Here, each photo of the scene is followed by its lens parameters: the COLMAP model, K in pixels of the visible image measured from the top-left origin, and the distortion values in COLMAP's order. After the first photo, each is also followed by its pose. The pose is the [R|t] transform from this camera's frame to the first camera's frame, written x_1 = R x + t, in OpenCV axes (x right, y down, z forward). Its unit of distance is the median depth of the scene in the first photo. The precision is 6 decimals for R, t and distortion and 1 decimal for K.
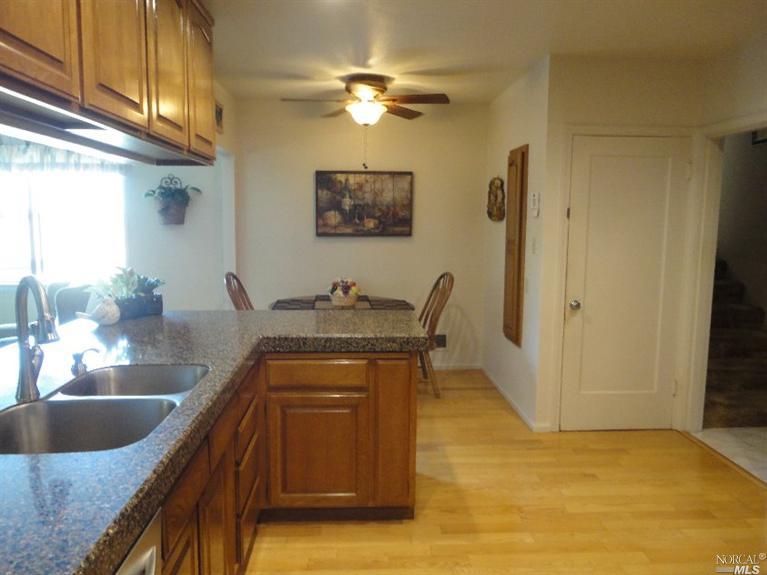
lens RADIAL K [[555.3, 0, 383.5], [0, 555.3, 287.5], [0, 0, 1]] dist [0.000795, -0.000362]
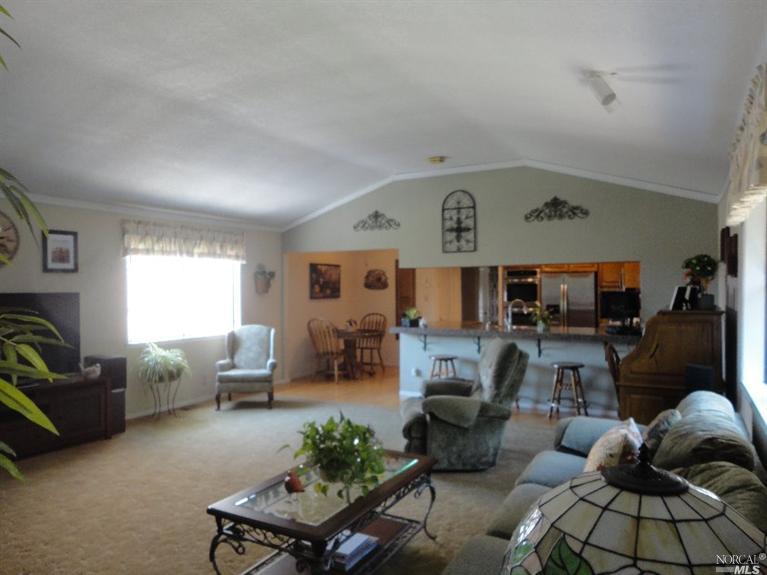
lens RADIAL K [[555.3, 0, 383.5], [0, 555.3, 287.5], [0, 0, 1]] dist [0.000795, -0.000362]
pose [[0.505039, -0.006183, 0.863074, -1.589246], [0.115003, 0.991540, -0.060192, 0.009575], [-0.855400, 0.129655, 0.501478, -0.126304]]
